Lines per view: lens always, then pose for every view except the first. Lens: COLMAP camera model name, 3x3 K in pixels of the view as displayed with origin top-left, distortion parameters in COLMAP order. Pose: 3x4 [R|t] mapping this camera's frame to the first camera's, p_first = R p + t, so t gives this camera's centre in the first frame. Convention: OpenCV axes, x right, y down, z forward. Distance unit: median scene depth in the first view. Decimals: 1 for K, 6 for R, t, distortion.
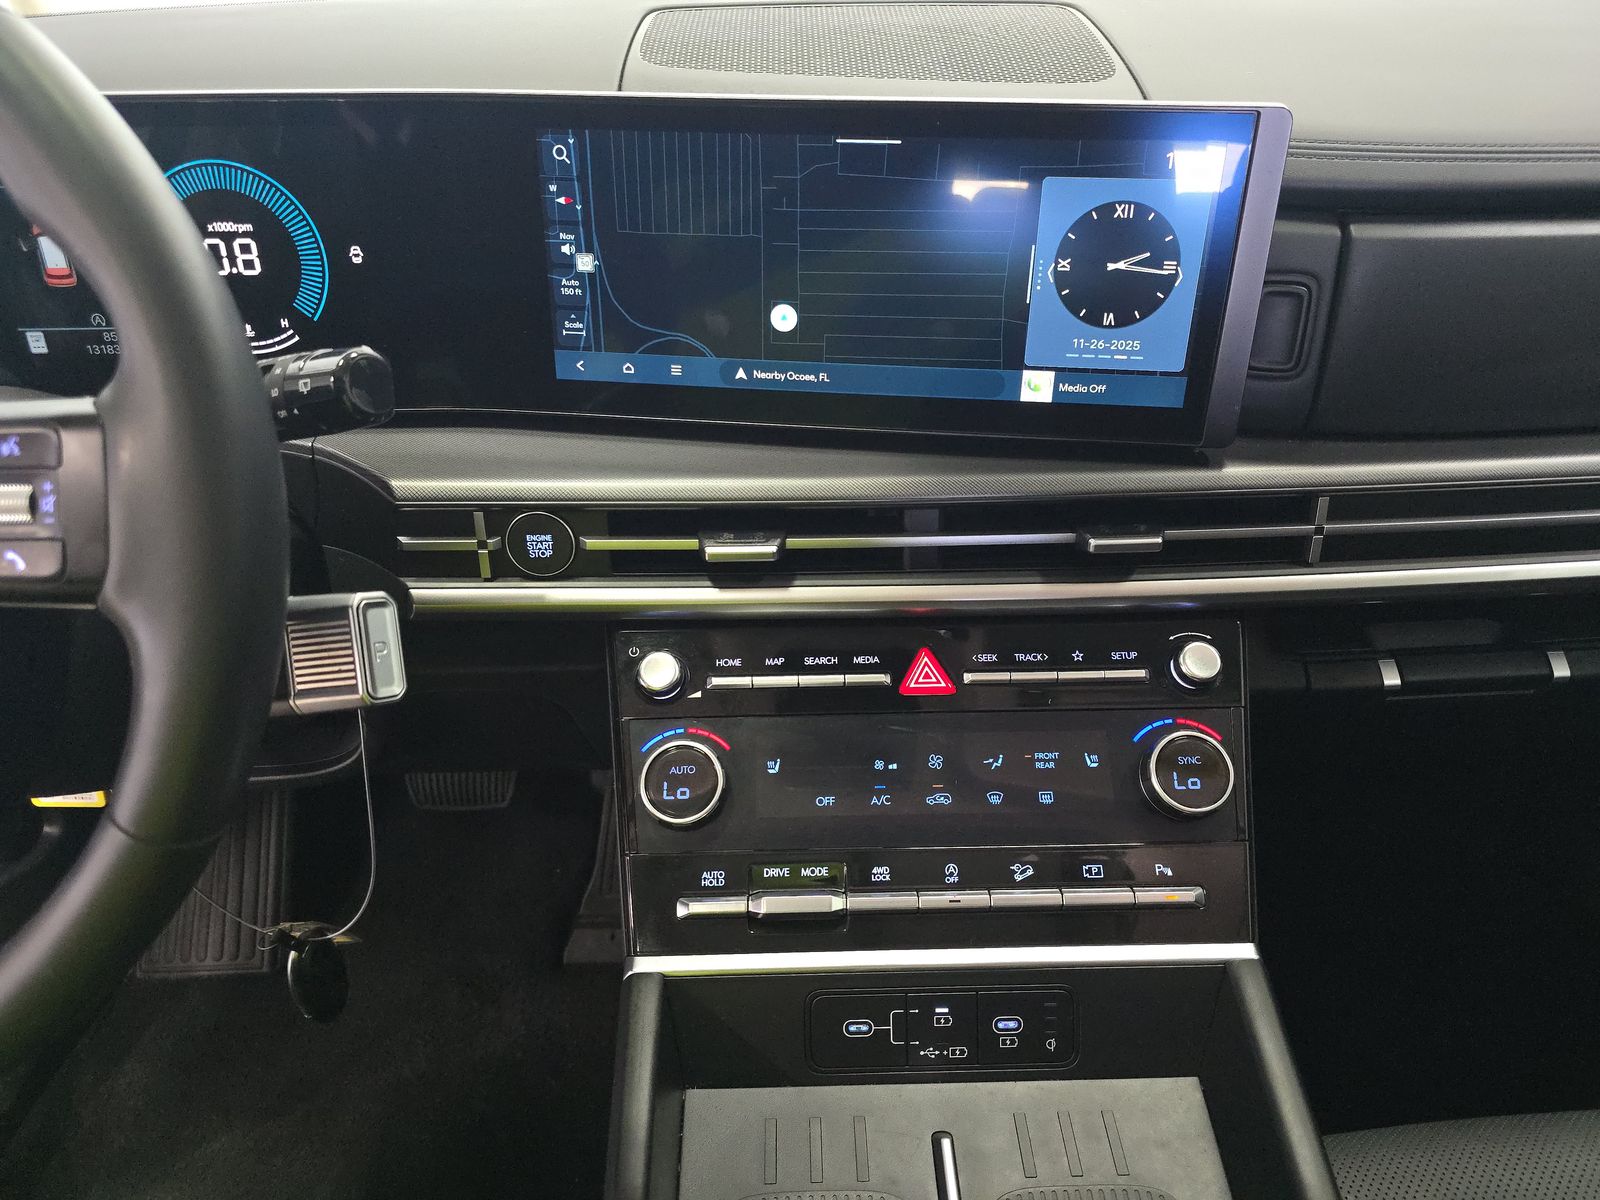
lens RADIAL K [[1430.0, 0, 800.0], [0, 1430.0, 600.0], [0, 0, 1]] dist [0.092056, -0.203546]
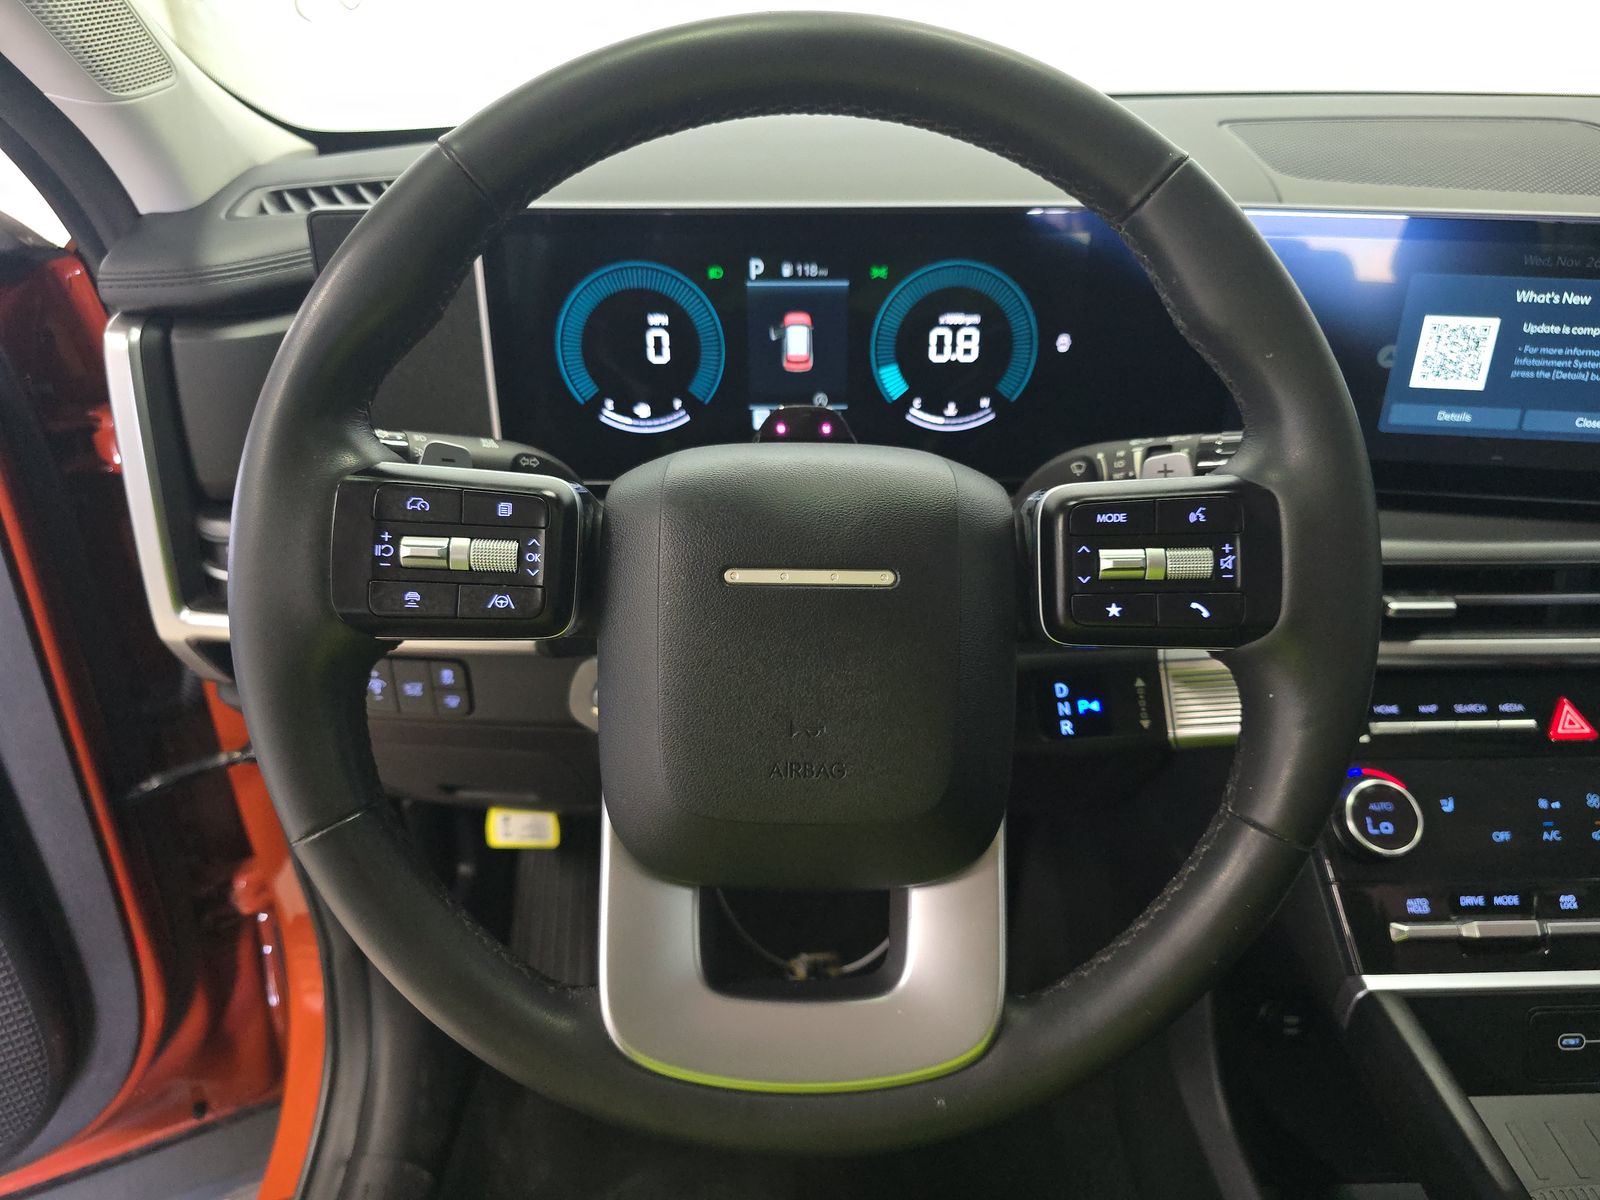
lens RADIAL K [[1315.6, 0, 800.0], [0, 1315.6, 600.0], [0, 0, 1]] dist [-0.032753, -0.002084]
pose [[0.999318, 0.006266, -0.036395, -0.473209], [-0.007849, 0.999021, -0.043533, 0.007339], [0.036087, 0.043789, 0.998389, -0.021183]]
